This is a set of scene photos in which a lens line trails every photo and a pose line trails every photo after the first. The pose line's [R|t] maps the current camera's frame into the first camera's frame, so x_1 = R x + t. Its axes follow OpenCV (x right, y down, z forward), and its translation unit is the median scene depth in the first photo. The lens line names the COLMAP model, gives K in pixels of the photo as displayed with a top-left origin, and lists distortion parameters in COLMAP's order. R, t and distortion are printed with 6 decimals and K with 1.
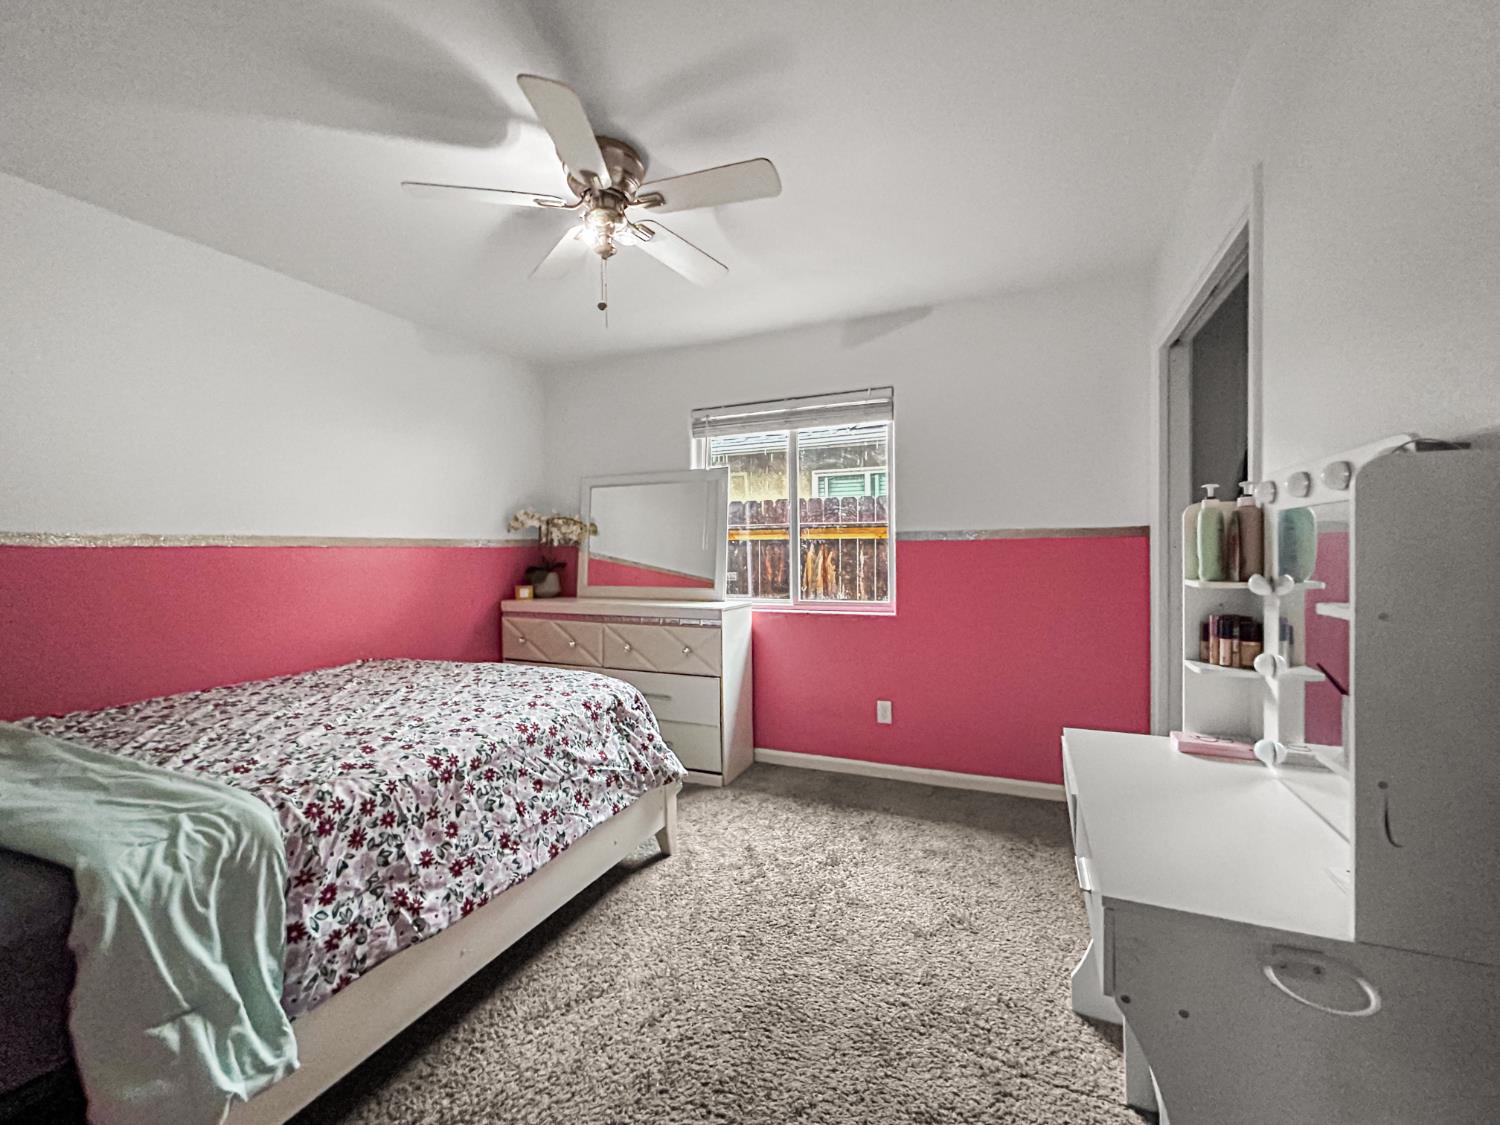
lens RADIAL K [[618.2, 0, 748.0], [0, 618.2, 544.8], [0, 0, 1]] dist [-0.000065, 0.000266]
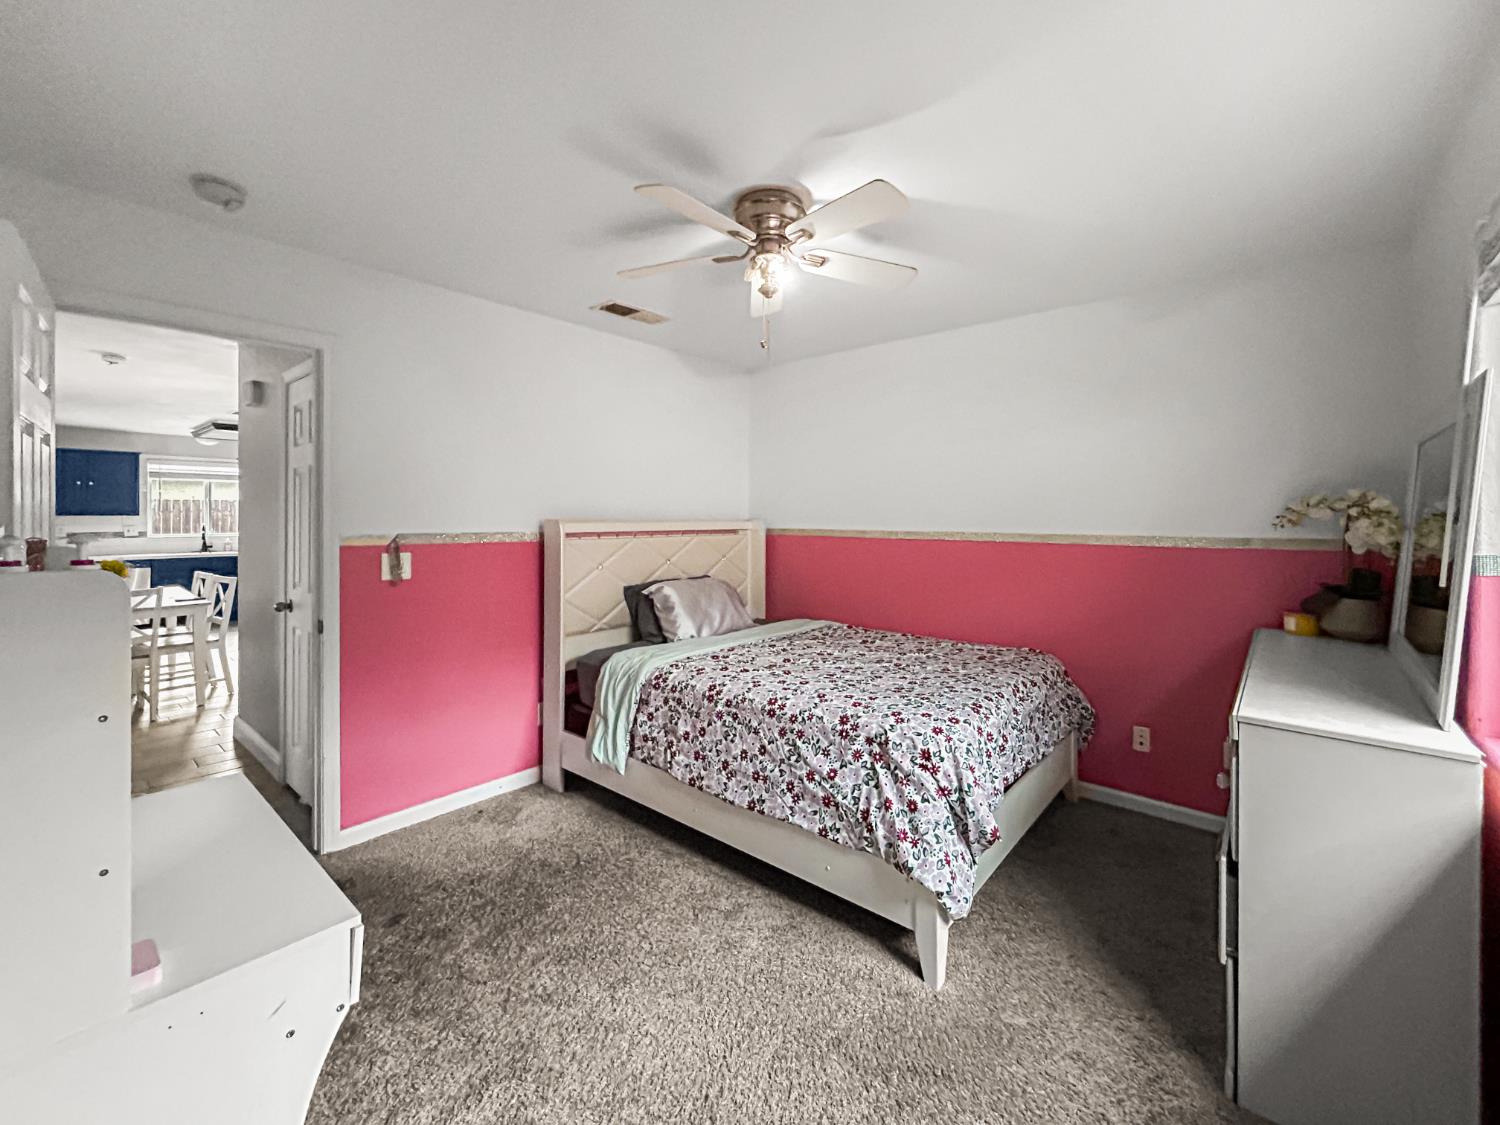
lens RADIAL K [[618.2, 0, 748.0], [0, 618.2, 544.8], [0, 0, 1]] dist [-0.000065, 0.000266]
pose [[-0.283493, 0.046582, -0.957842, 0.825316], [0.001677, 0.998842, 0.048080, -0.072348], [0.958973, 0.012024, -0.283243, 1.331394]]
